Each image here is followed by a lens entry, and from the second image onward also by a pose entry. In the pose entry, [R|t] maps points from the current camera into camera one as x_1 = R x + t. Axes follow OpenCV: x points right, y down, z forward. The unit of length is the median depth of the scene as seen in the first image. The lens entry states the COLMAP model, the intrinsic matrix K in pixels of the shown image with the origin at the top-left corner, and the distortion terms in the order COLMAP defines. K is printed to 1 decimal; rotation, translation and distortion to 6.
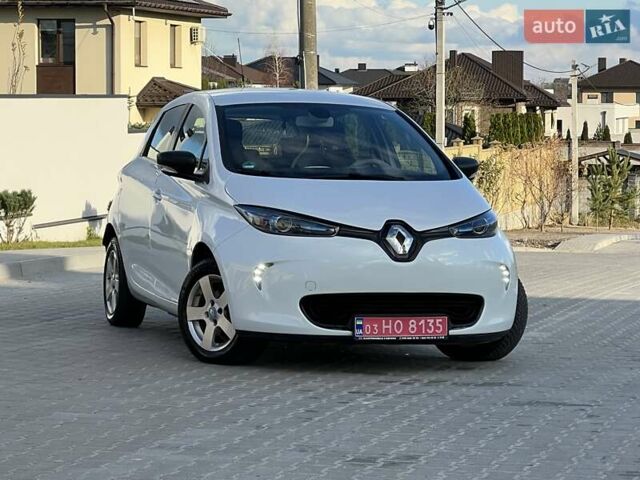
lens RADIAL K [[1868.4, 0, 320.0], [0, 1868.4, 240.0], [0, 0, 1]] dist [-0.079861, 0.526692]
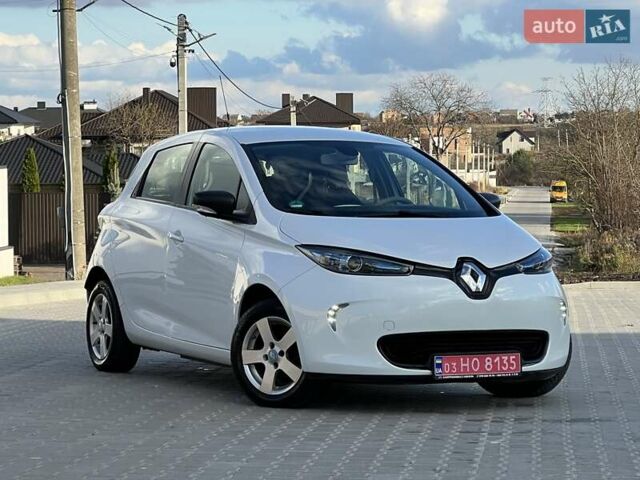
lens RADIAL K [[1868.4, 0, 320.0], [0, 1868.4, 240.0], [0, 0, 1]] dist [-0.079861, 0.526692]
pose [[0.990843, -0.017518, 0.133881, -0.167247], [0.020157, 0.999628, -0.018382, -0.003170], [-0.133509, 0.020912, 0.990827, 0.024862]]
